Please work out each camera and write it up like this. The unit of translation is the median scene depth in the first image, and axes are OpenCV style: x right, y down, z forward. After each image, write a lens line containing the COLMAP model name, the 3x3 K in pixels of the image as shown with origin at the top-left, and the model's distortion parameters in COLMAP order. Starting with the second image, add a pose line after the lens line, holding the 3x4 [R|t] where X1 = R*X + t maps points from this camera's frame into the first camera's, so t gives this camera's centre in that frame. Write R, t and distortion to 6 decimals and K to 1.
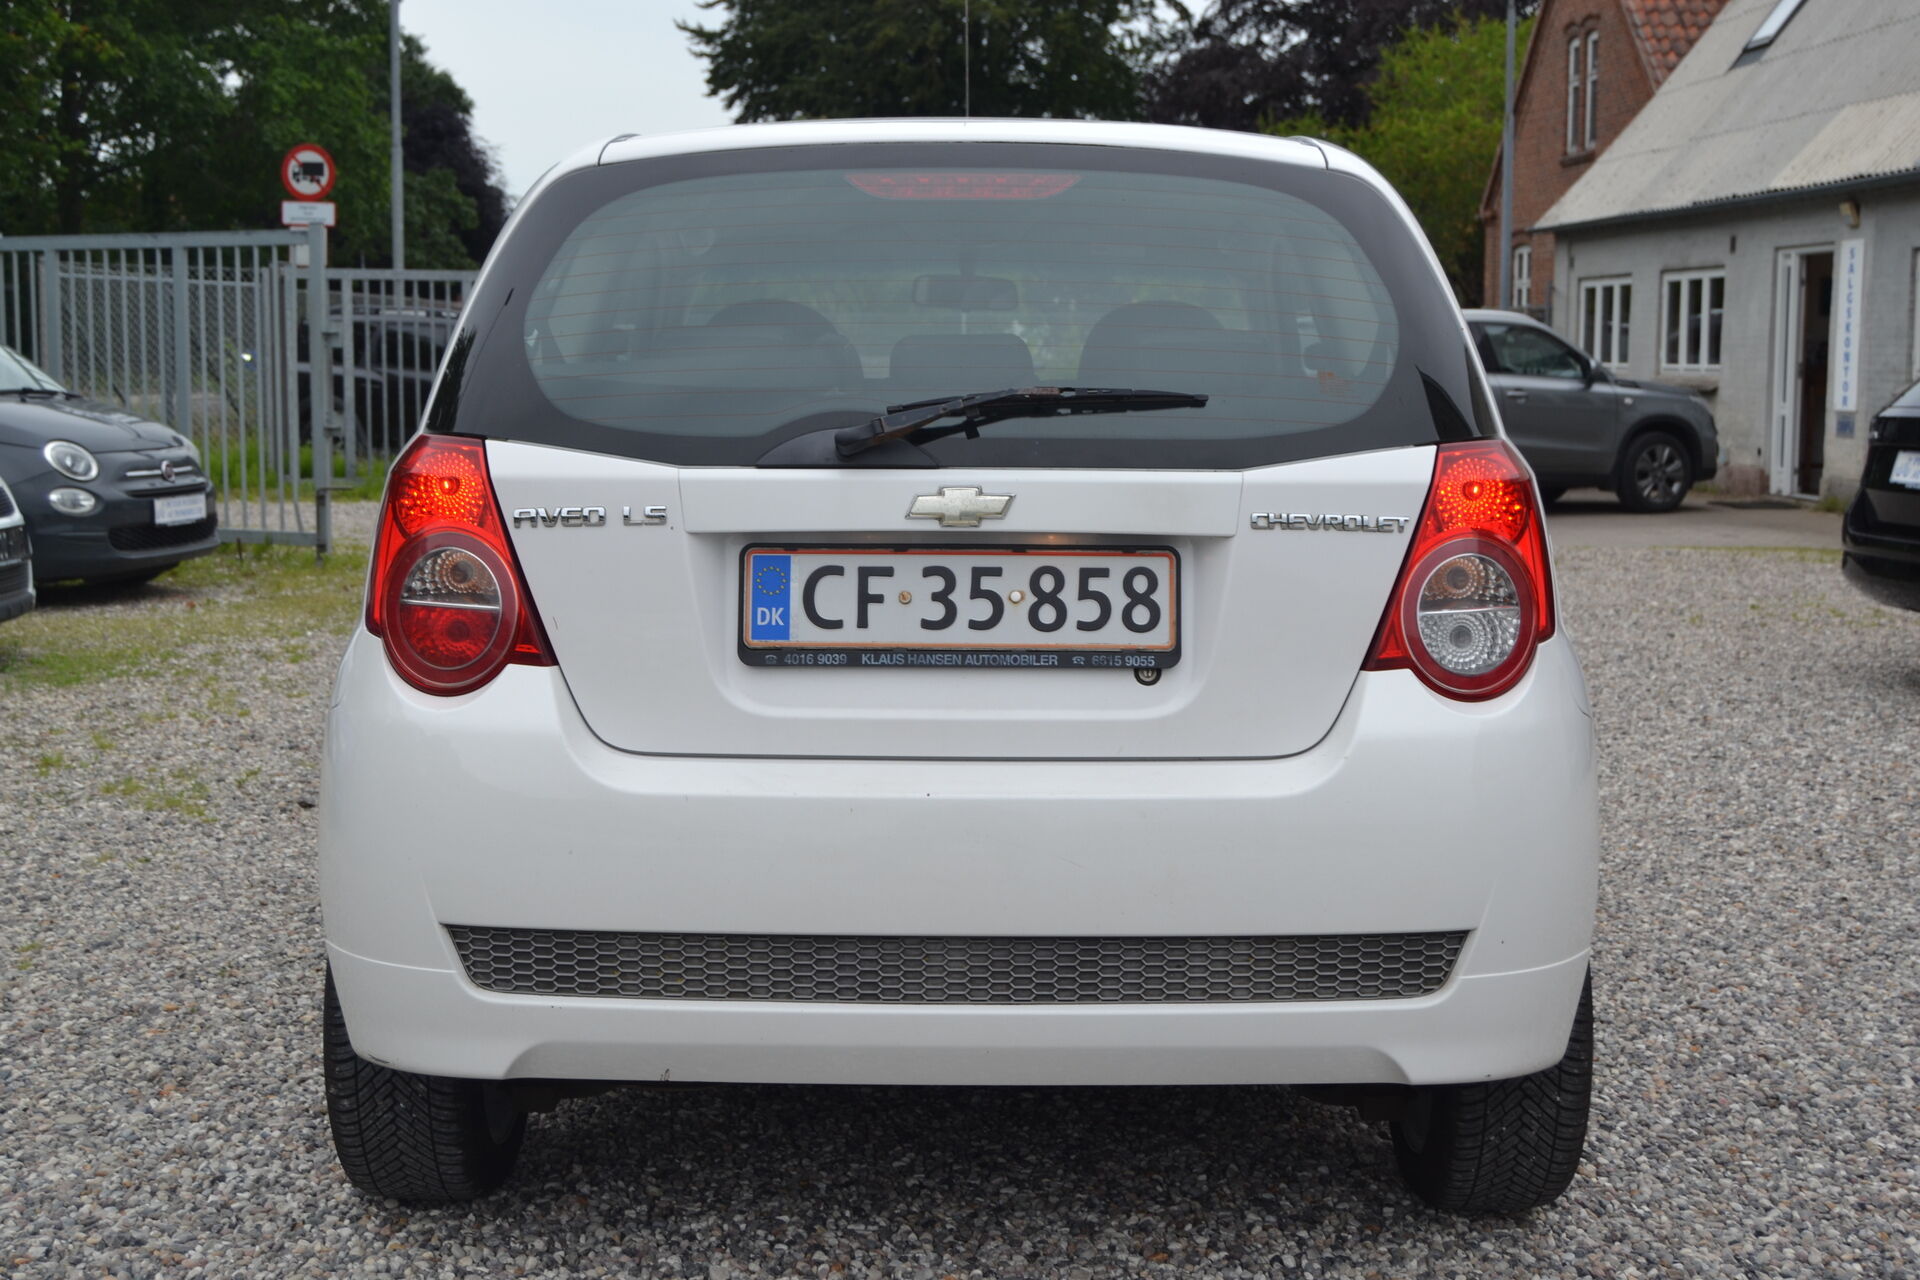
lens RADIAL K [[2445.3, 0, 961.5], [0, 2445.3, 639.0], [0, 0, 1]] dist [-0.046537, 0.000000]
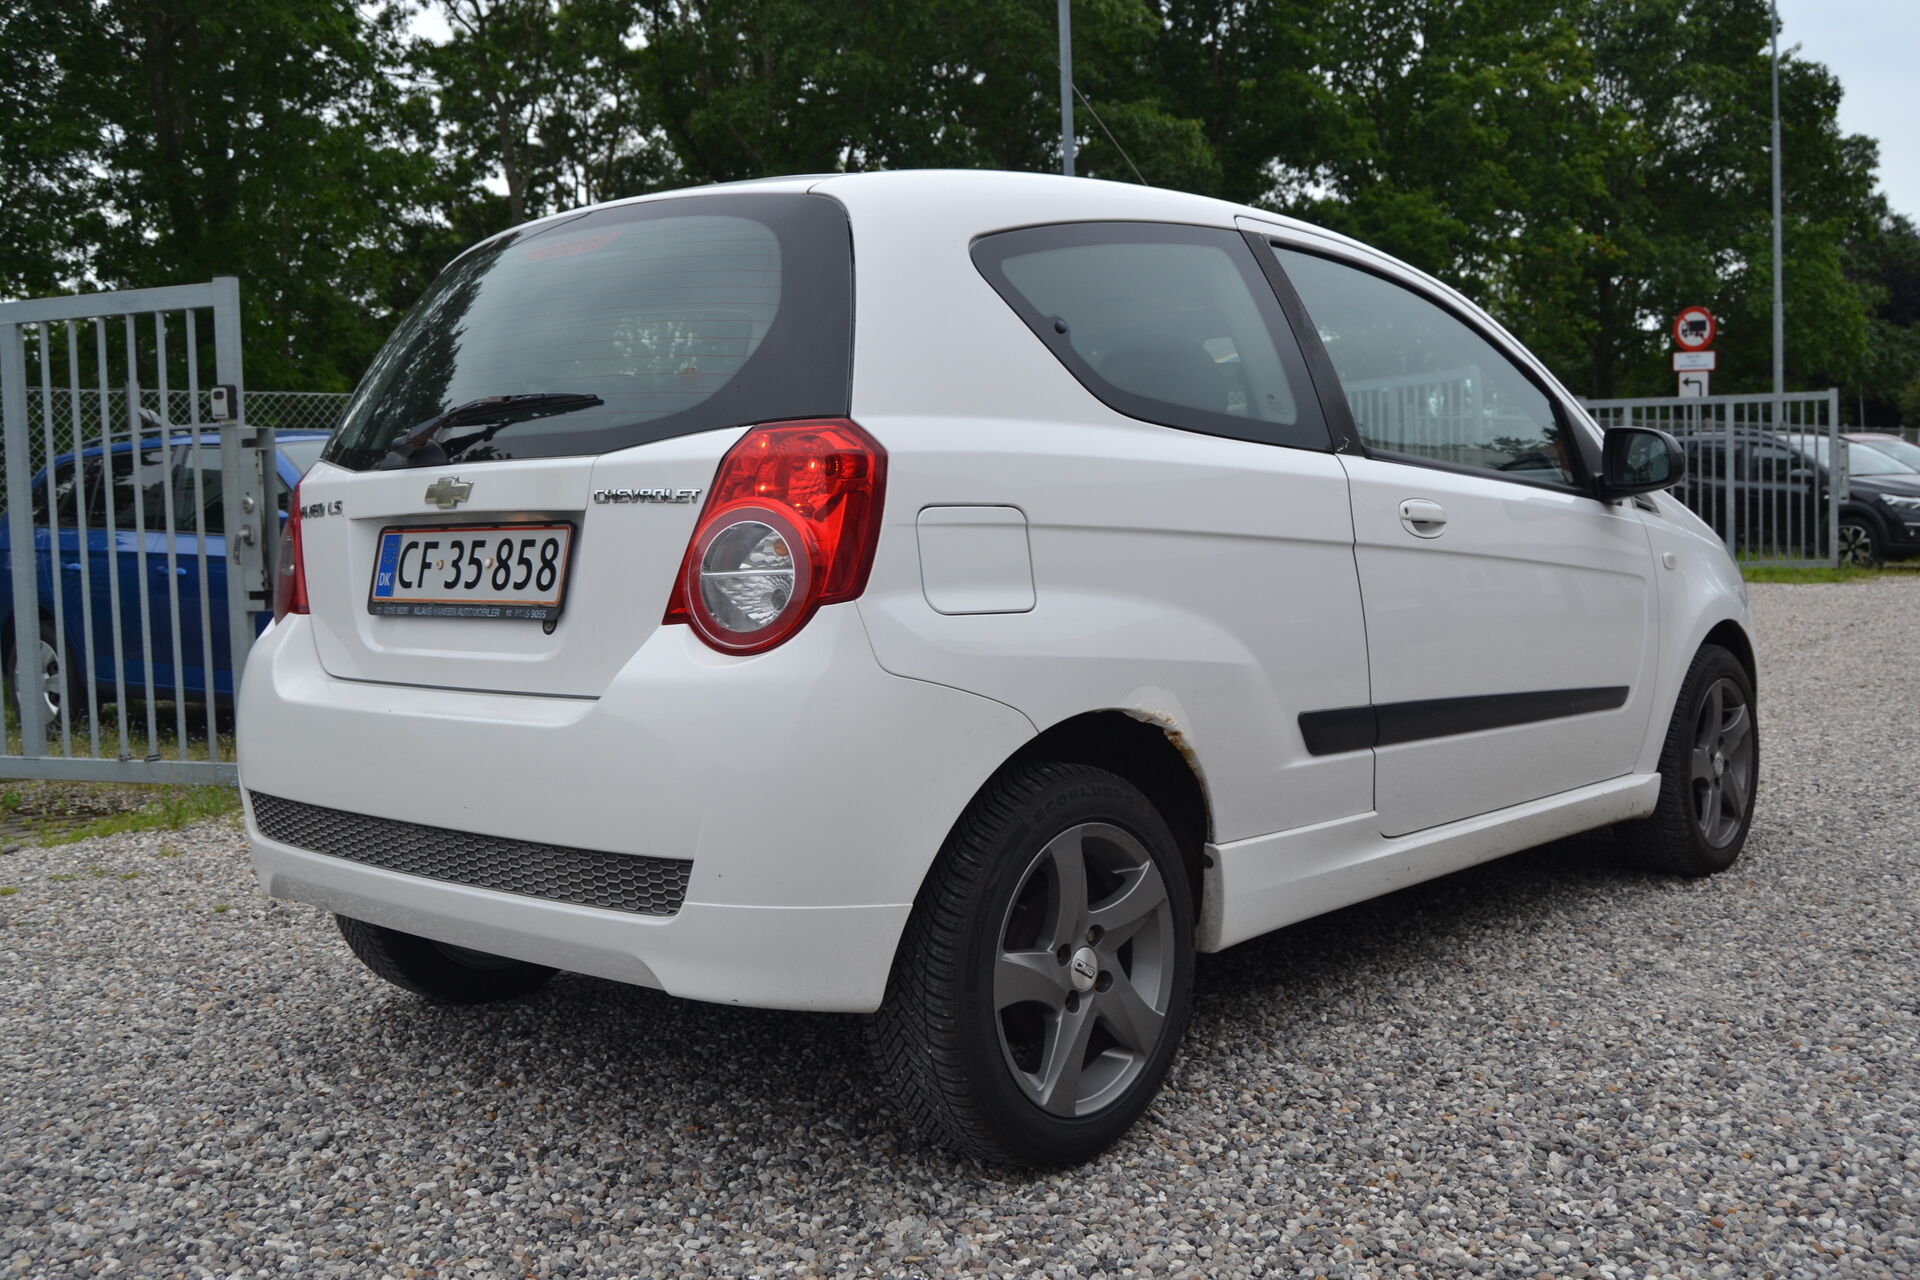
lens RADIAL K [[1846.6, 0, 961.0], [0, 1846.6, 640.2], [0, 0, 1]] dist [-0.065097, 0.000000]
pose [[0.745394, 0.018755, -0.666360, 0.838604], [-0.041083, 0.998996, -0.017839, 0.029648], [0.665356, 0.040674, 0.745417, 0.450828]]
